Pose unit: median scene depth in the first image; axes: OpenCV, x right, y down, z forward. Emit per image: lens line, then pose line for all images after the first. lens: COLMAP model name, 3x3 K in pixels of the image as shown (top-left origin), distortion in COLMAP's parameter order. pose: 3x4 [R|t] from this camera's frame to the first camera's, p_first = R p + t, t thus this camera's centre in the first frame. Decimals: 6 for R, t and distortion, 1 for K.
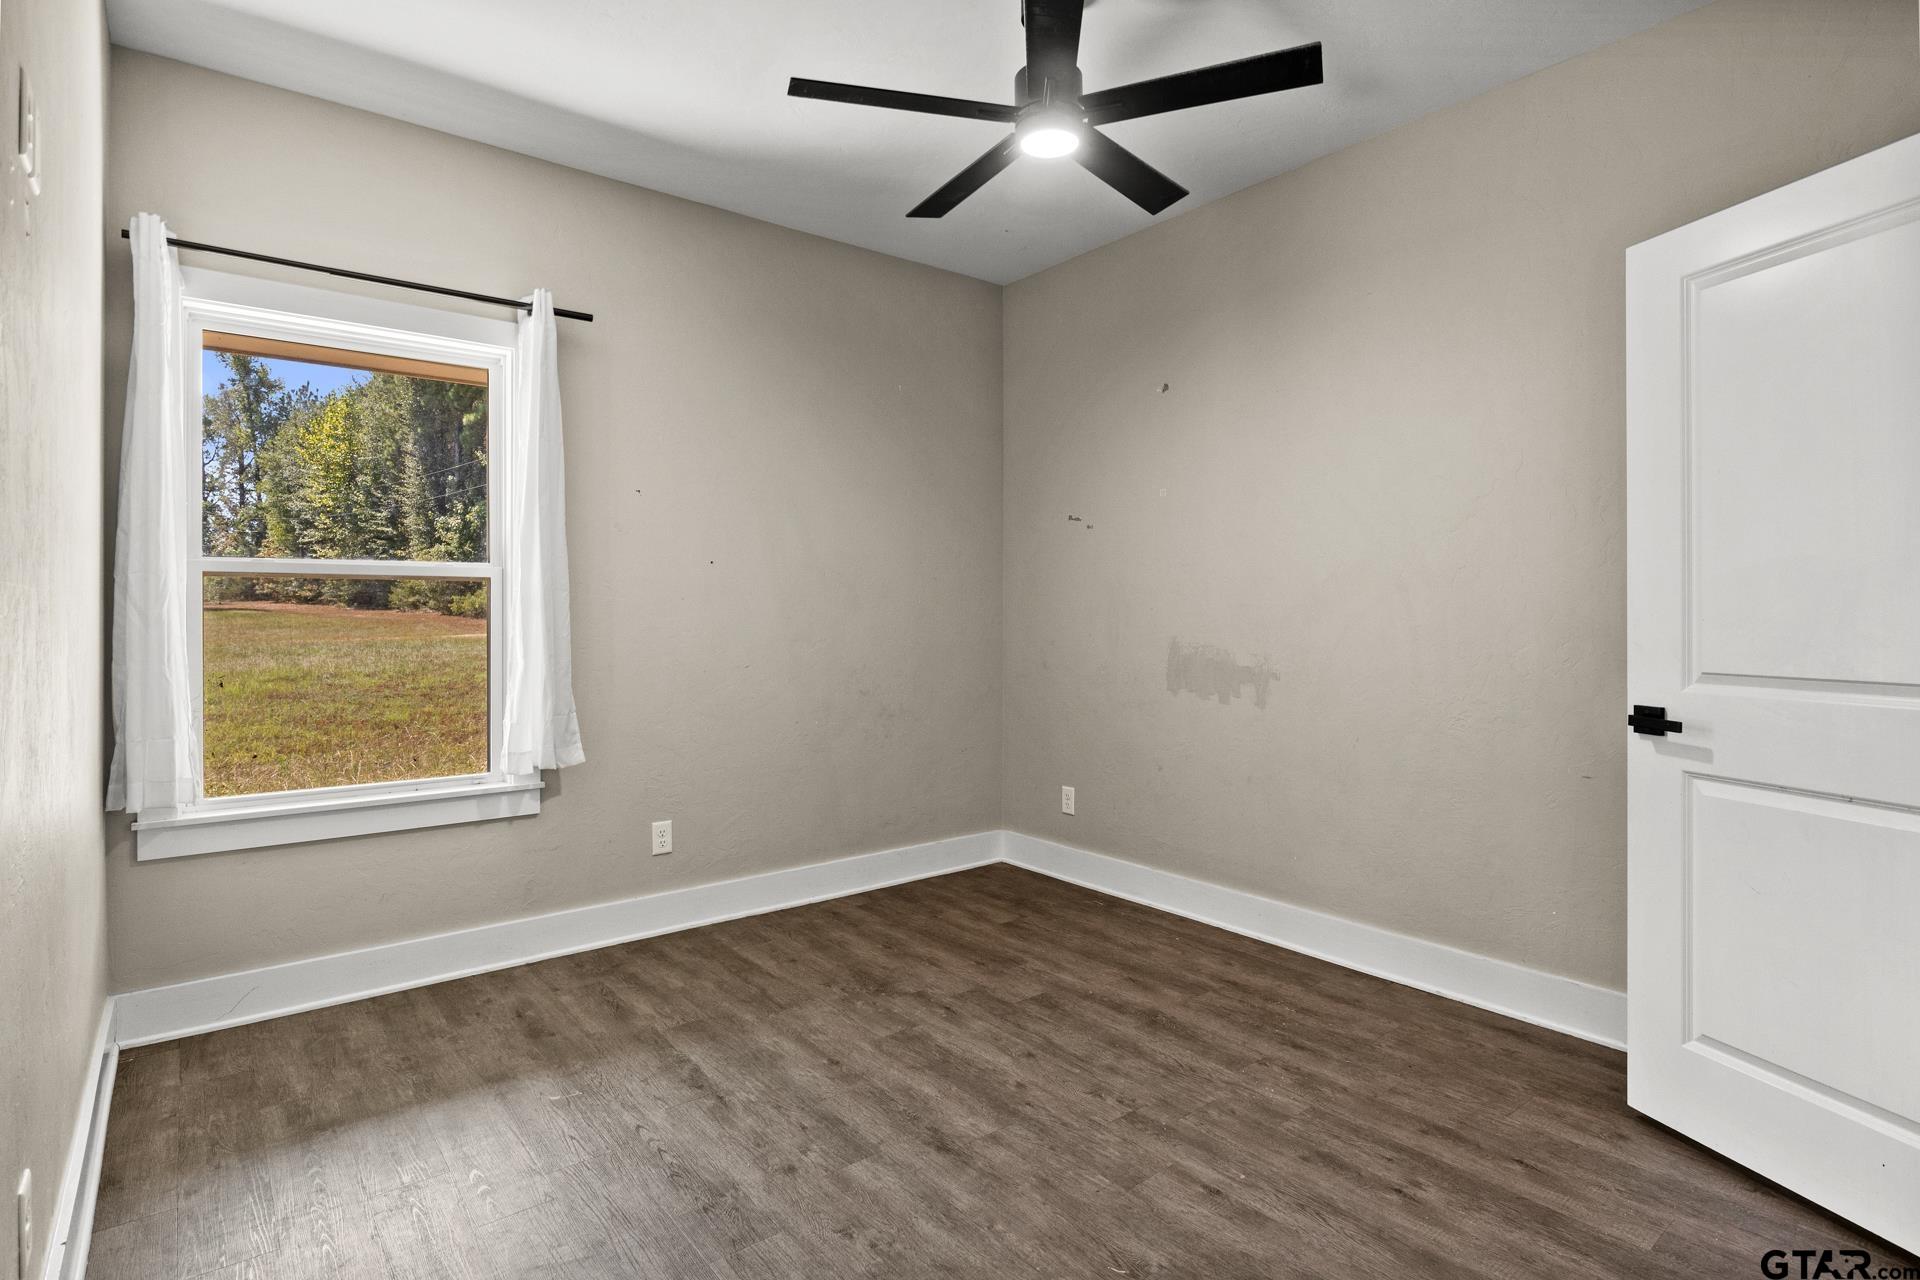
lens RADIAL K [[973.9, 0, 960.6], [0, 973.9, 625.8], [0, 0, 1]] dist [-0.005496, -0.000626]
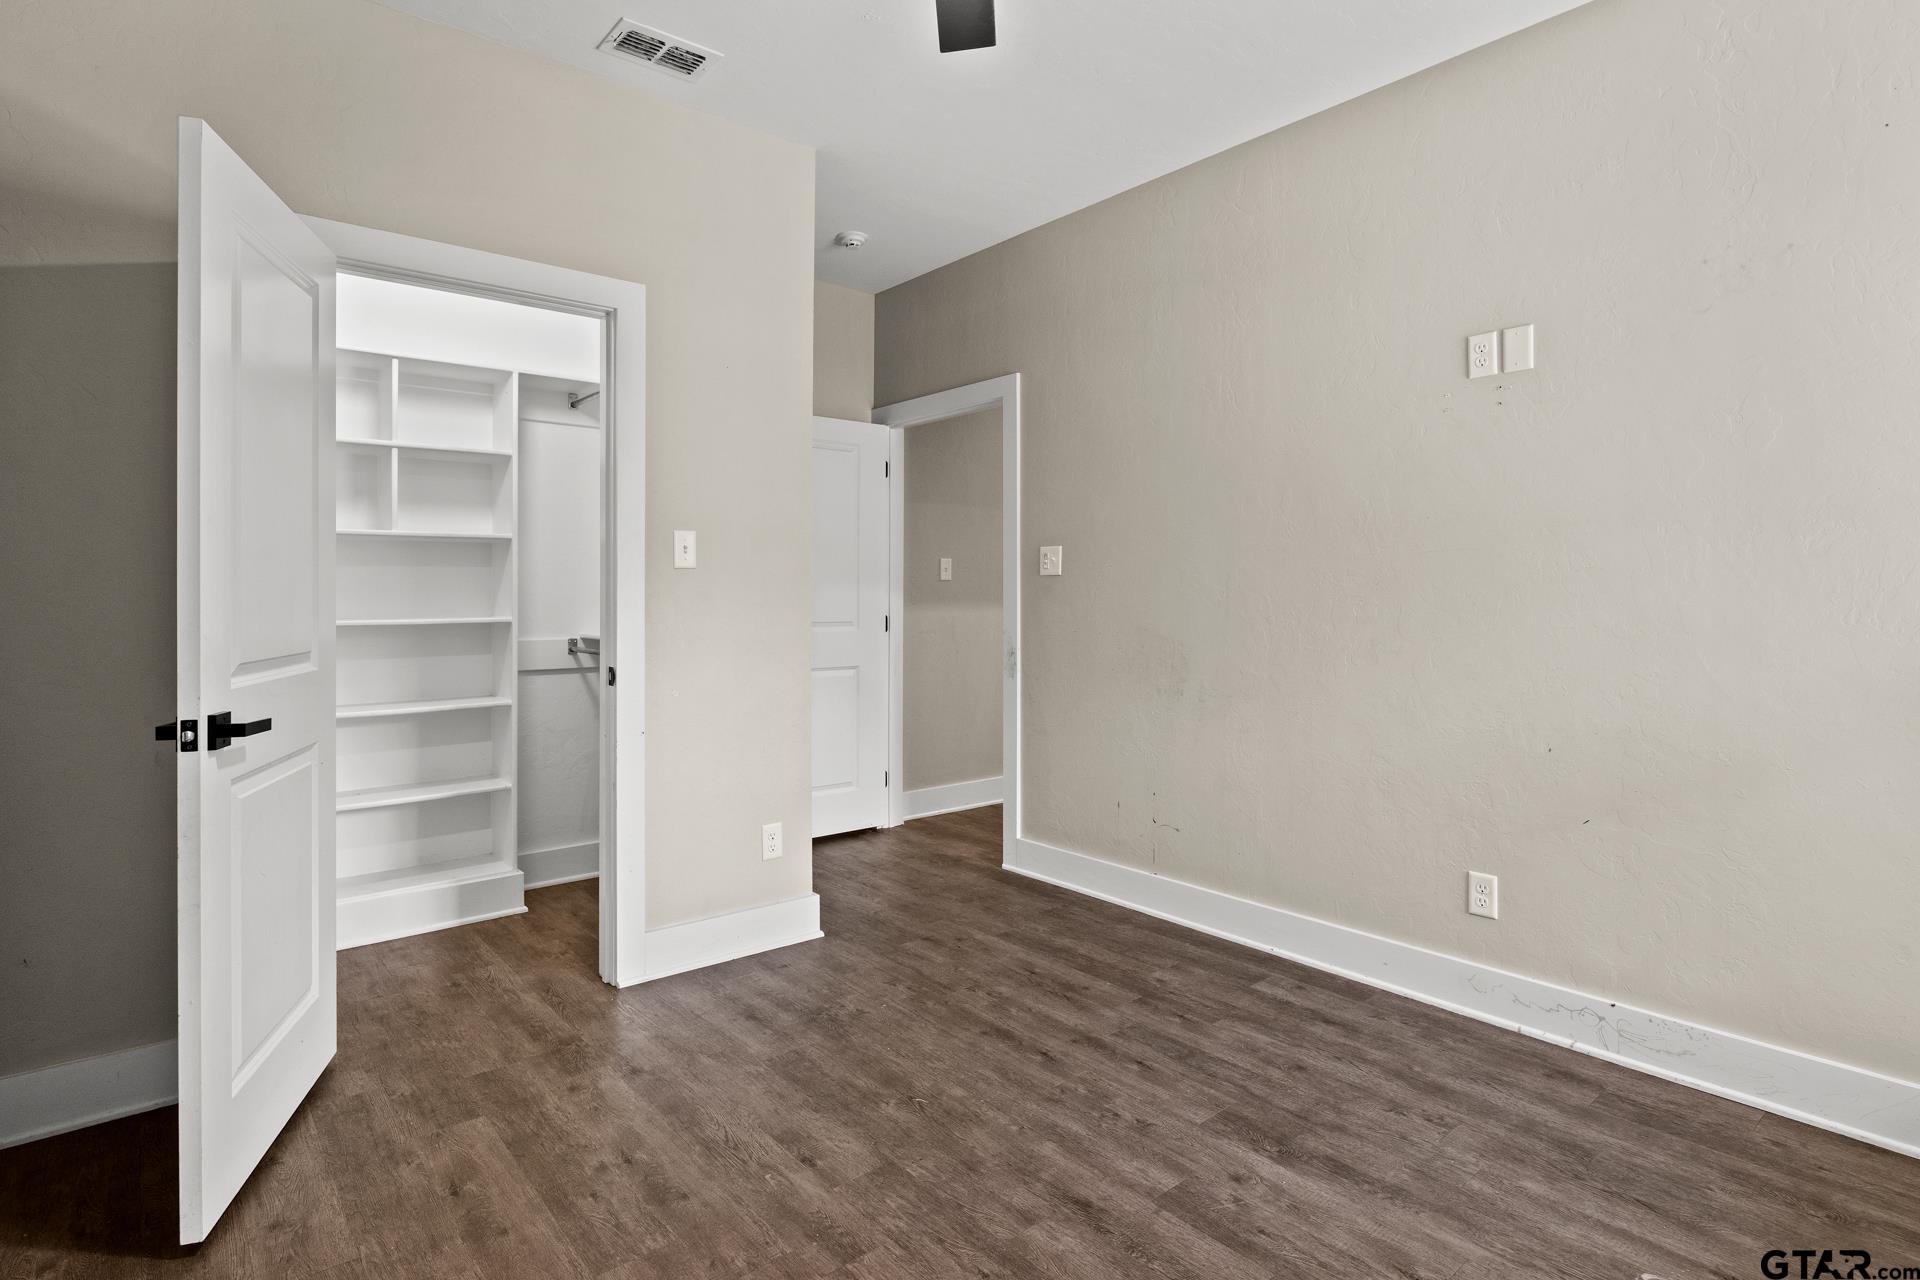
lens RADIAL K [[973.9, 0, 959.4], [0, 973.9, 626.5], [0, 0, 1]] dist [-0.005496, -0.000626]
pose [[-0.999654, 0.001889, -0.026220, 0.121139], [0.000658, 0.998902, 0.046853, -0.028187], [0.026279, 0.046819, -0.998558, 1.921551]]
